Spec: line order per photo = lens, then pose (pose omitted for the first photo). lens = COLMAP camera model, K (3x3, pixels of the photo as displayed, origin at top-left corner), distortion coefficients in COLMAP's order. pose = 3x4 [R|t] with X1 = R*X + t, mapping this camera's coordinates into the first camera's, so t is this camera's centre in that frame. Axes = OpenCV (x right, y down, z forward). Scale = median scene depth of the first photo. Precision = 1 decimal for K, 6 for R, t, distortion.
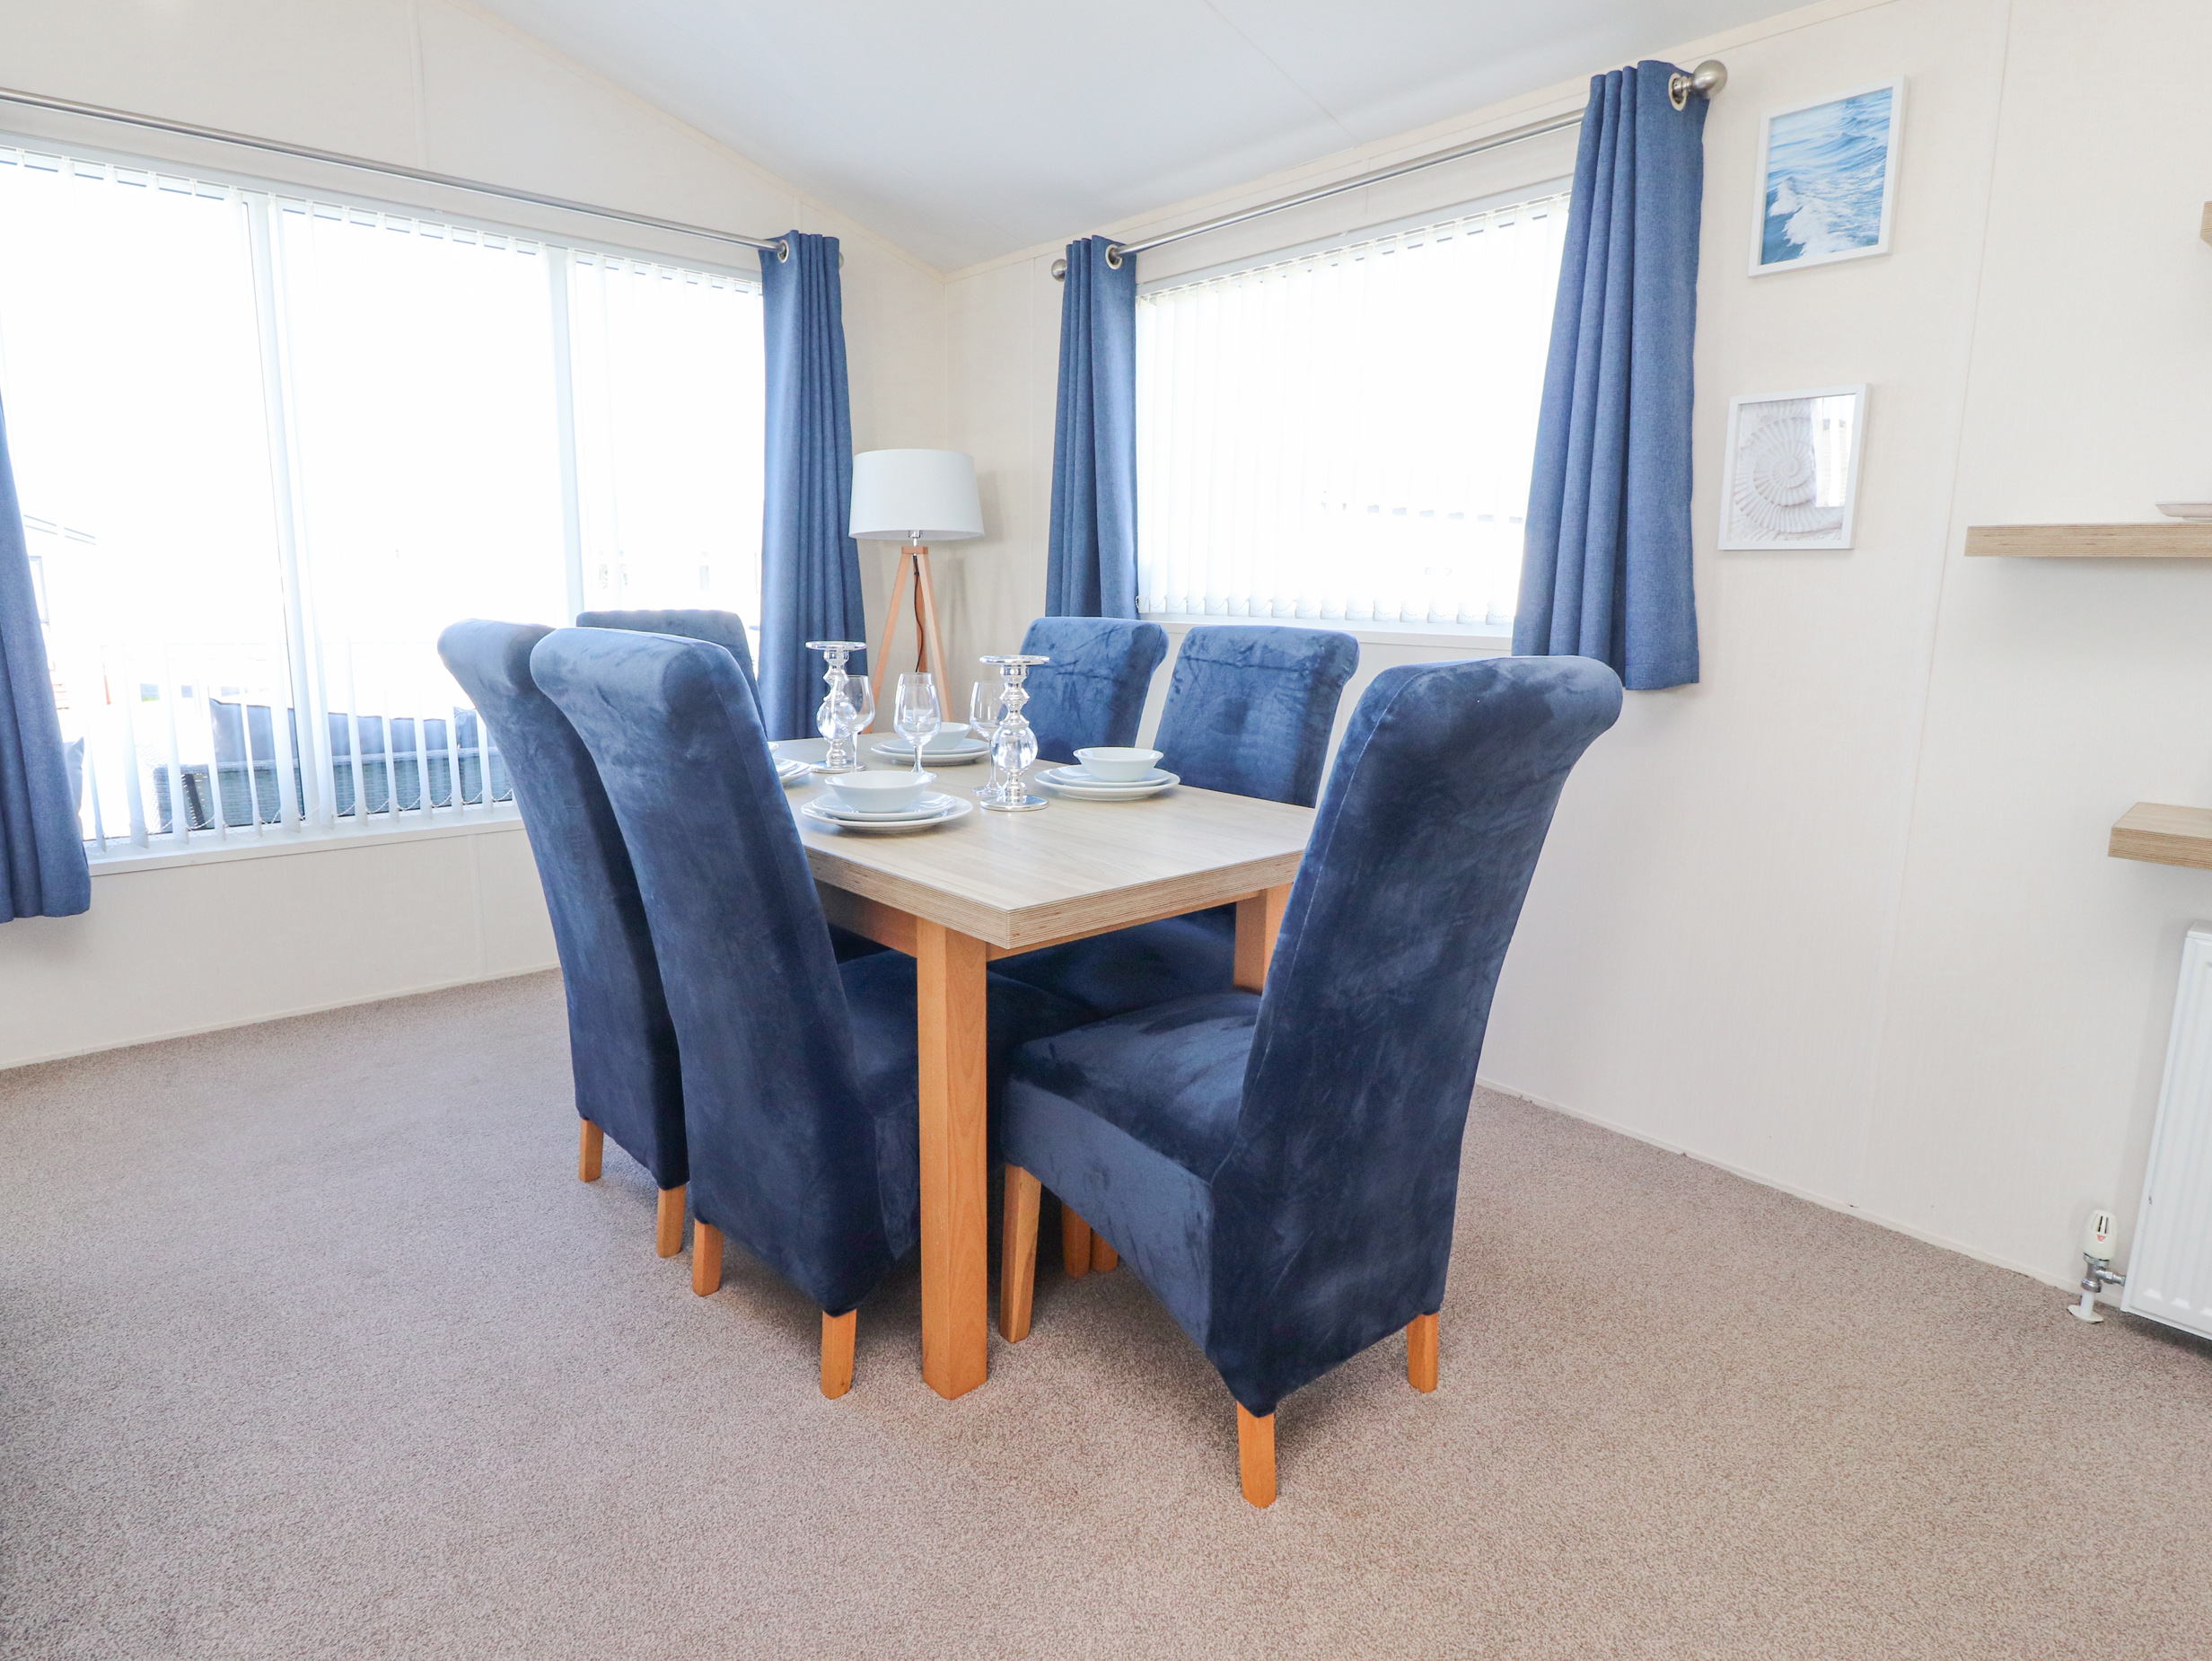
lens RADIAL K [[1259.5, 0, 1088.2], [0, 1259.5, 808.8], [0, 0, 1]] dist [-0.007362, -0.006031]
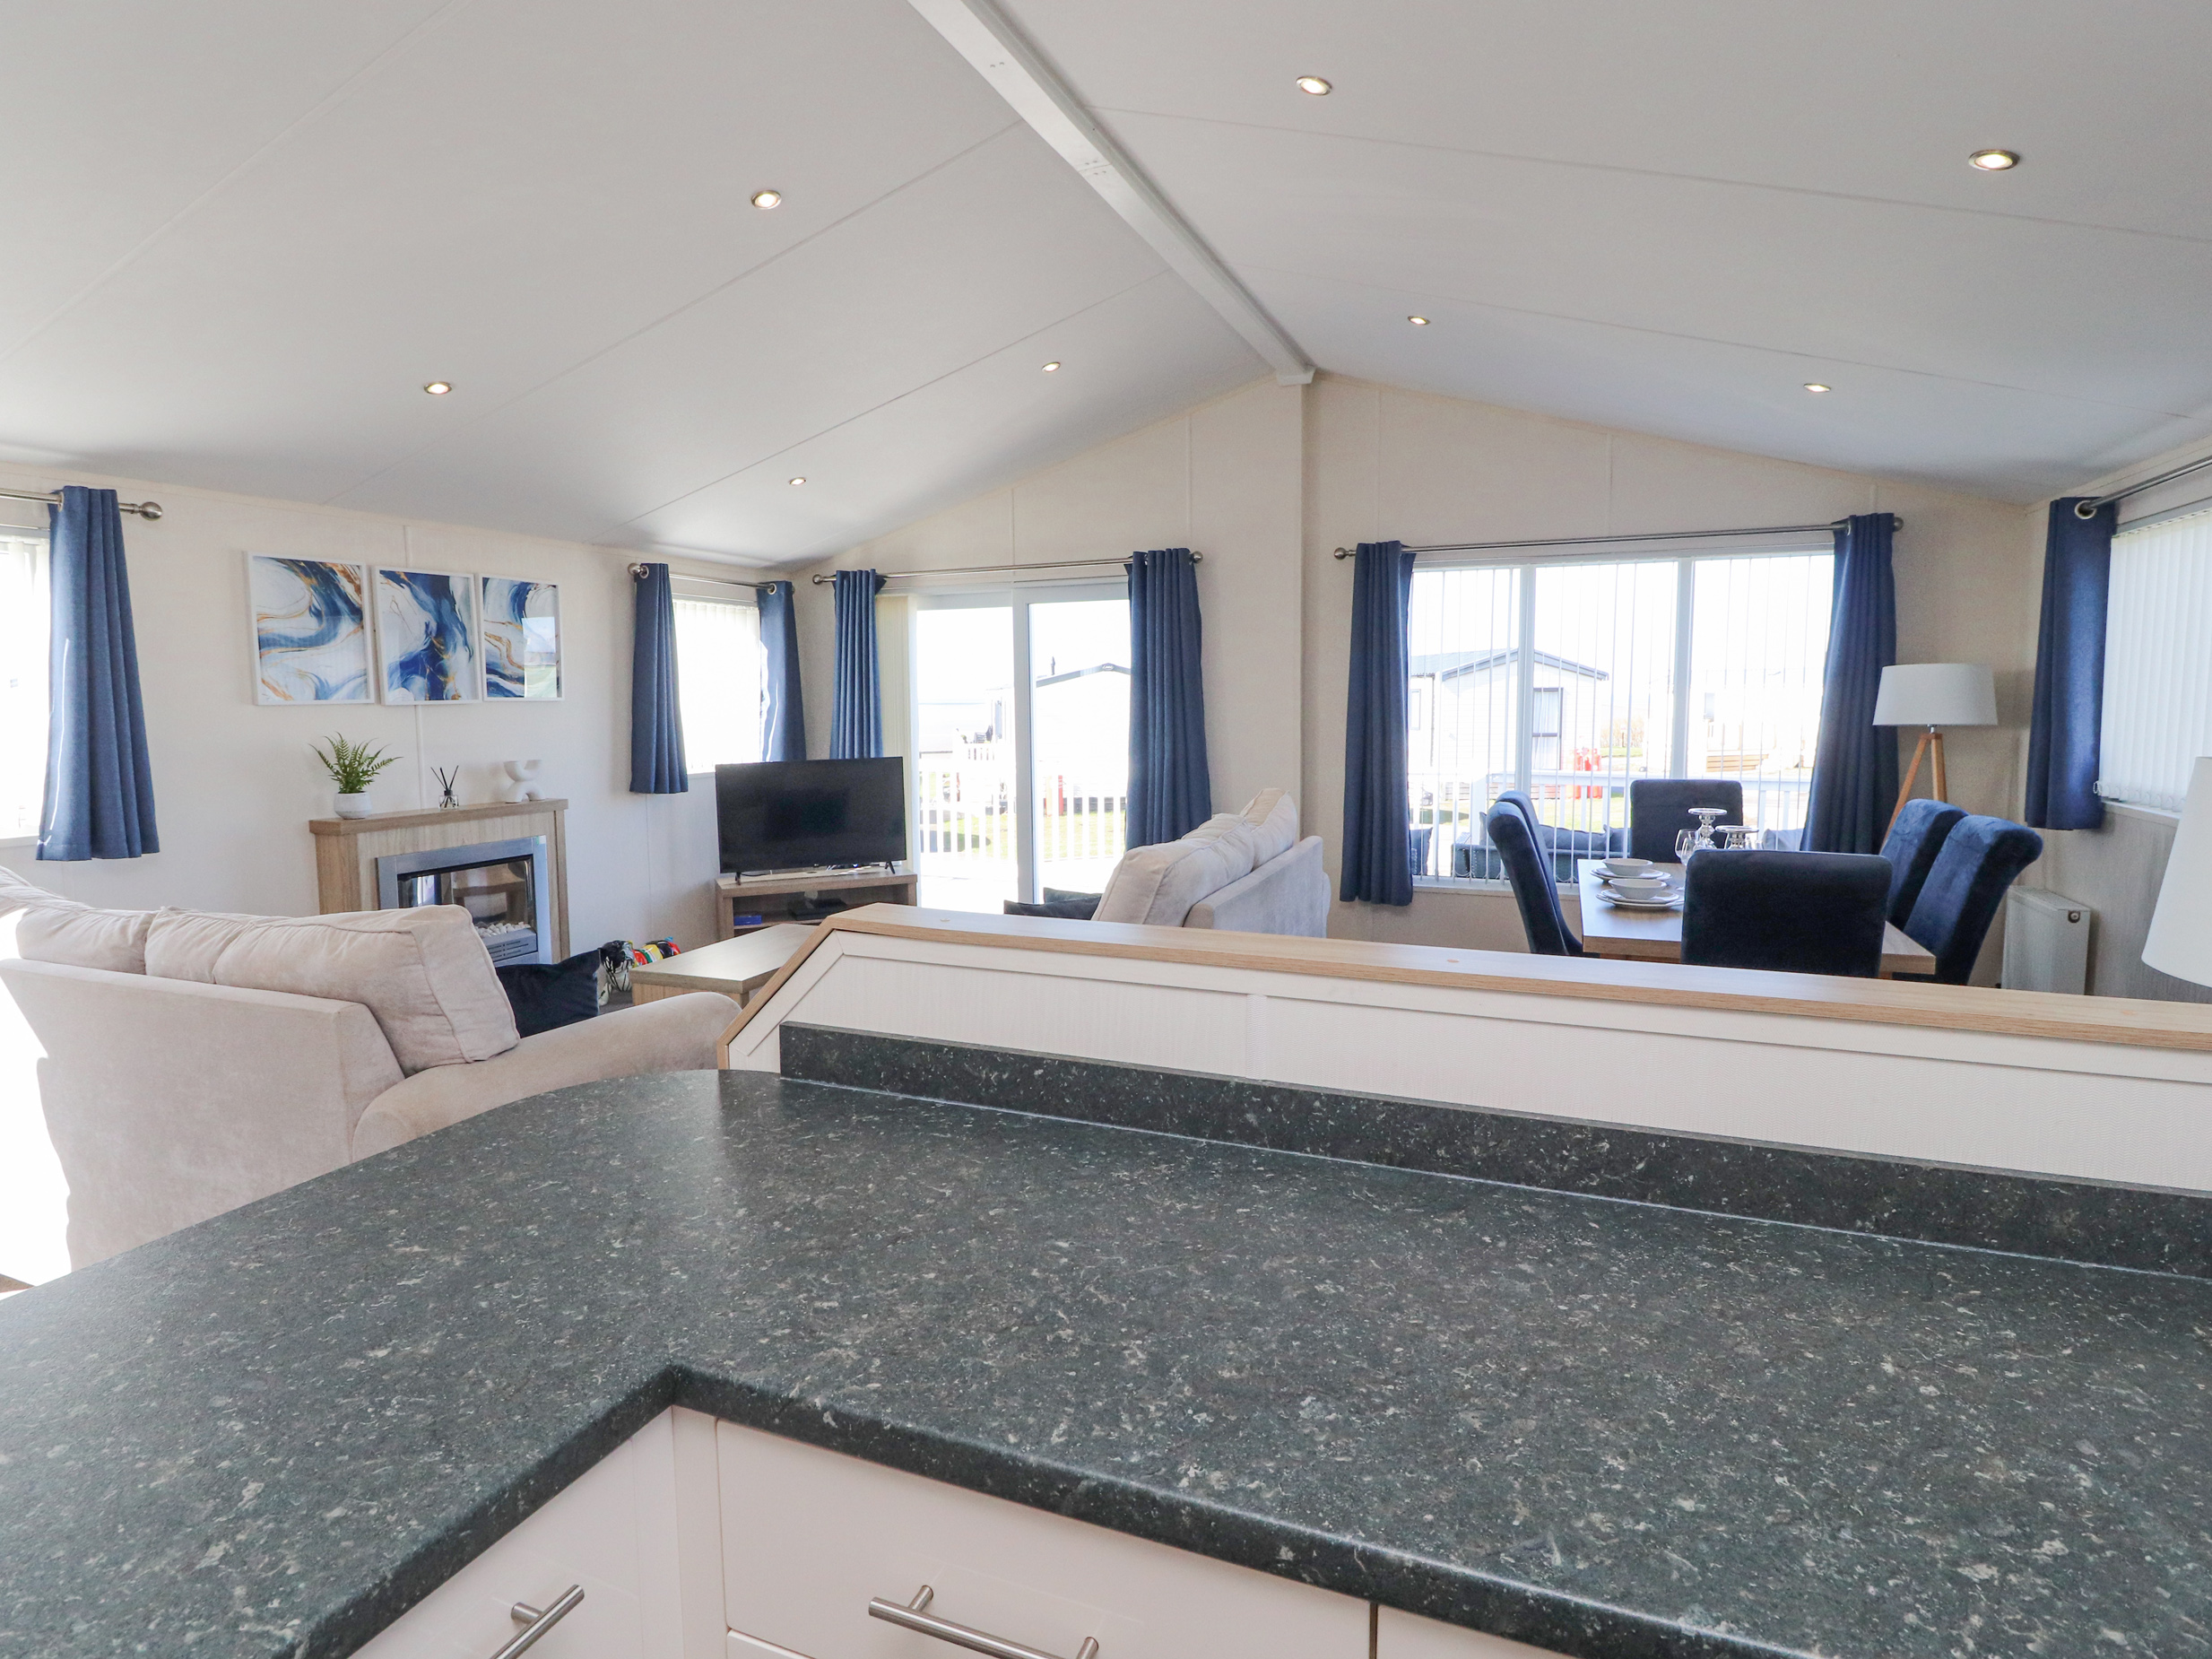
lens RADIAL K [[1166.5, 0, 1088.3], [0, 1166.5, 816.3], [0, 0, 1]] dist [-0.007466, -0.007441]
pose [[0.448760, 0.075105, -0.890491, 0.973358], [-0.142727, 0.989695, 0.011545, -0.021384], [0.882181, 0.121916, 0.454855, -0.551111]]
